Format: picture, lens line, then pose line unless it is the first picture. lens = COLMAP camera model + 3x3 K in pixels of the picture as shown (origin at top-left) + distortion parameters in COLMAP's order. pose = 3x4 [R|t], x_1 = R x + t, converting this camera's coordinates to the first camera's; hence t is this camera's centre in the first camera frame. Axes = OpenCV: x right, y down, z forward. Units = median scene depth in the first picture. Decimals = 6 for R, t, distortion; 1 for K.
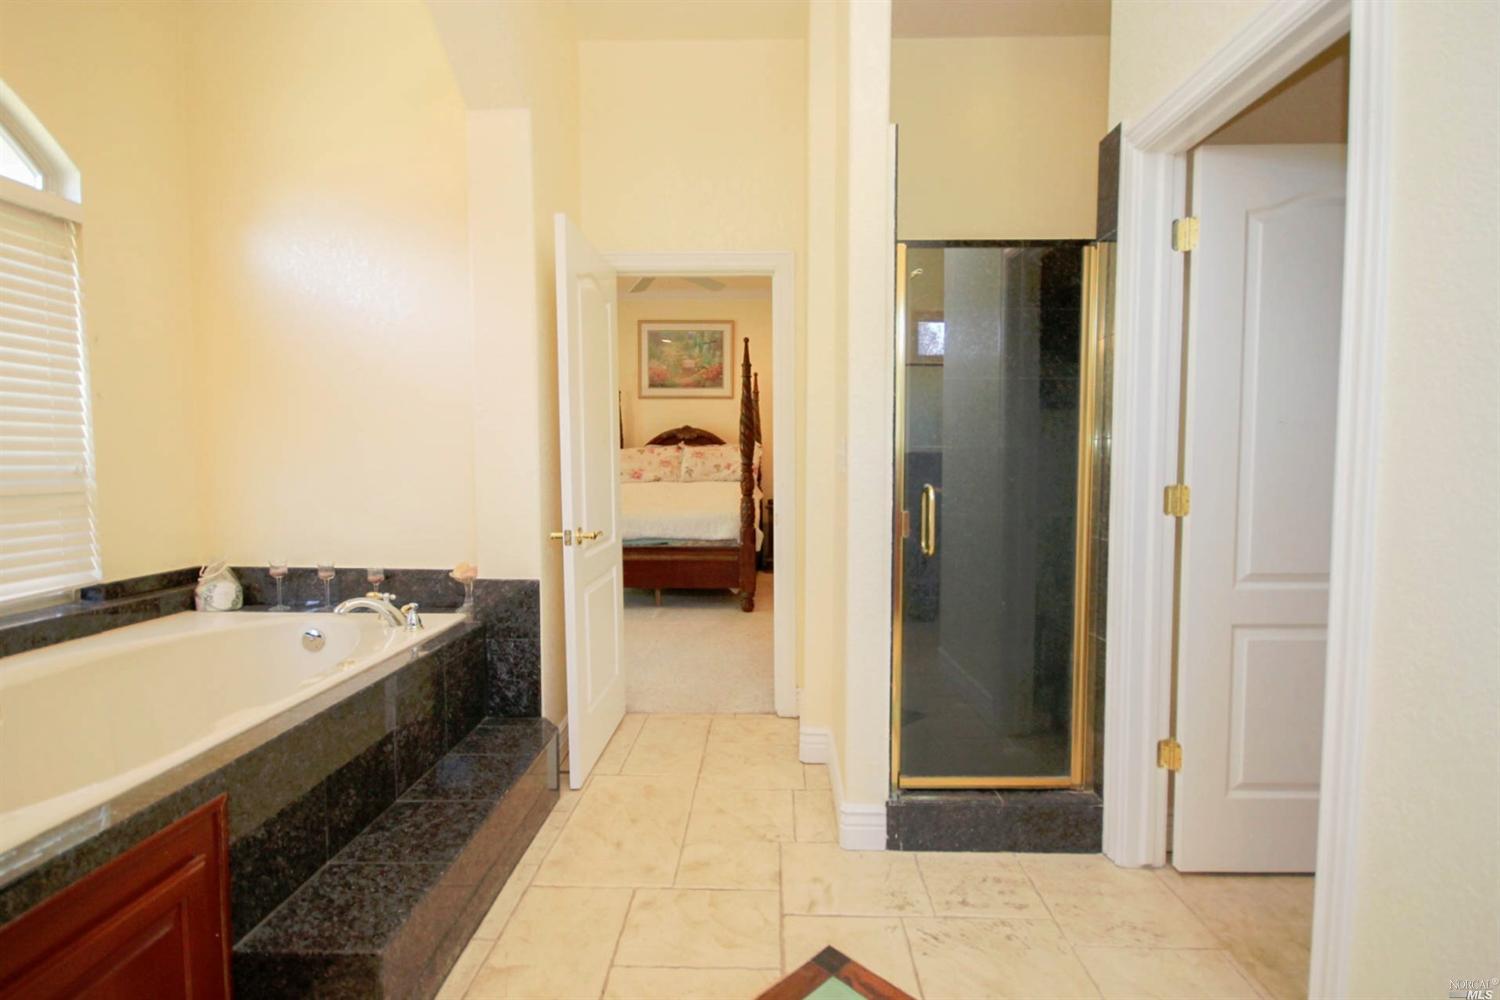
lens RADIAL K [[715.2, 0, 750.0], [0, 715.2, 500.0], [0, 0, 1]] dist [0.019779, -0.018102]
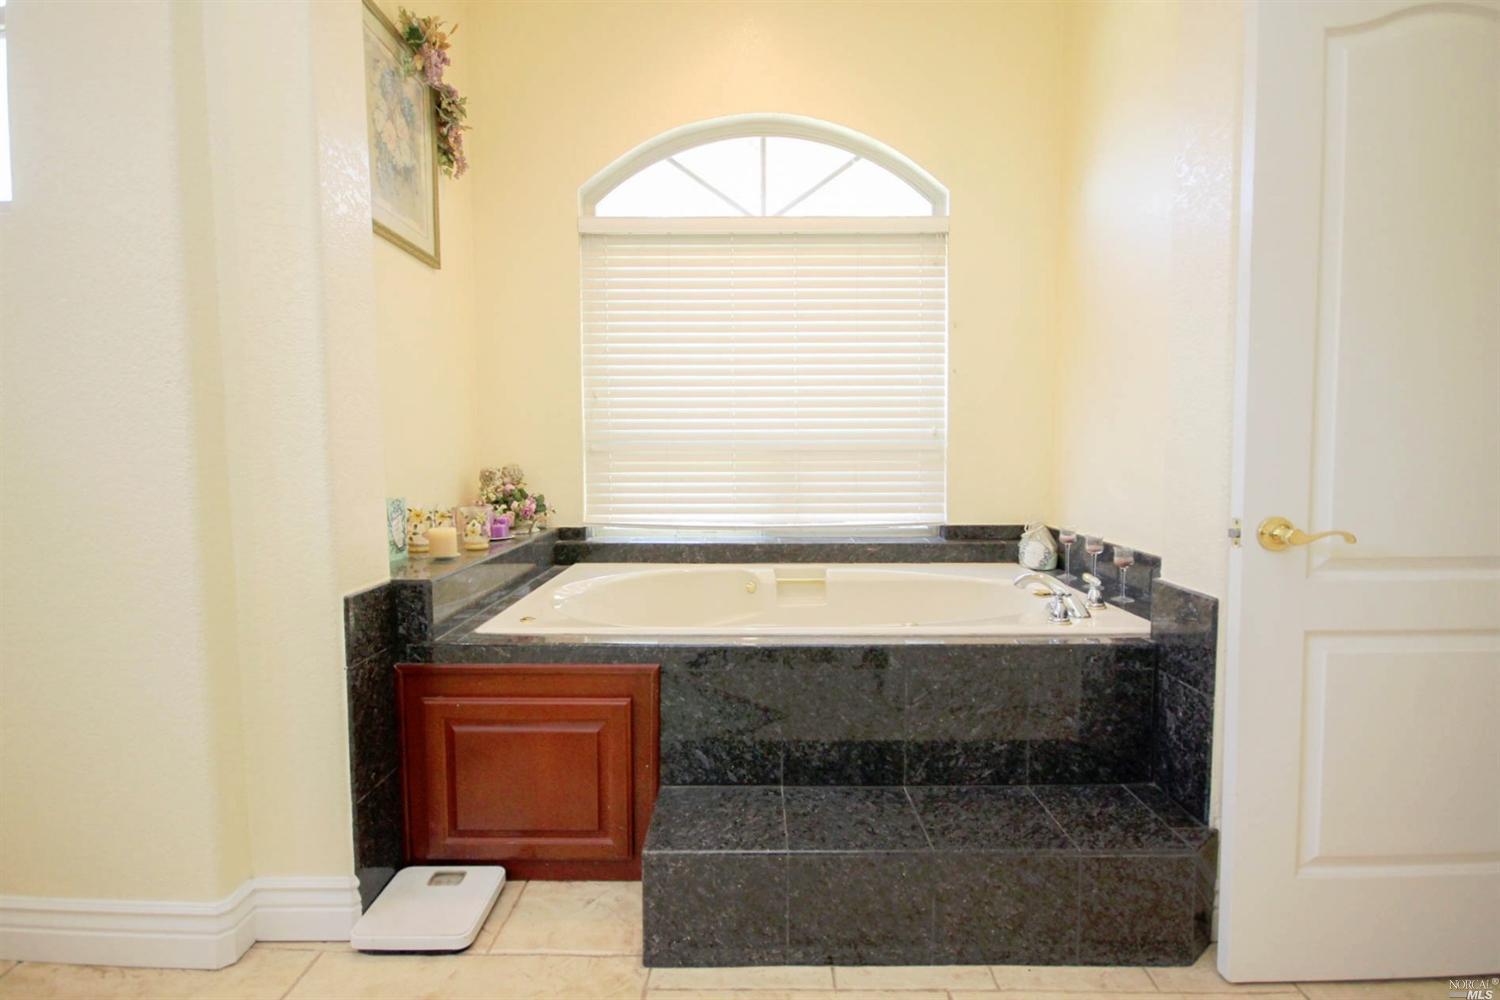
lens RADIAL K [[715.2, 0, 750.0], [0, 715.2, 500.0], [0, 0, 1]] dist [0.019779, -0.018102]
pose [[0.012388, 0.068160, -0.997598, 0.293543], [-0.044203, 0.996736, 0.067552, 0.005033], [0.998946, 0.043260, 0.015361, 0.596245]]
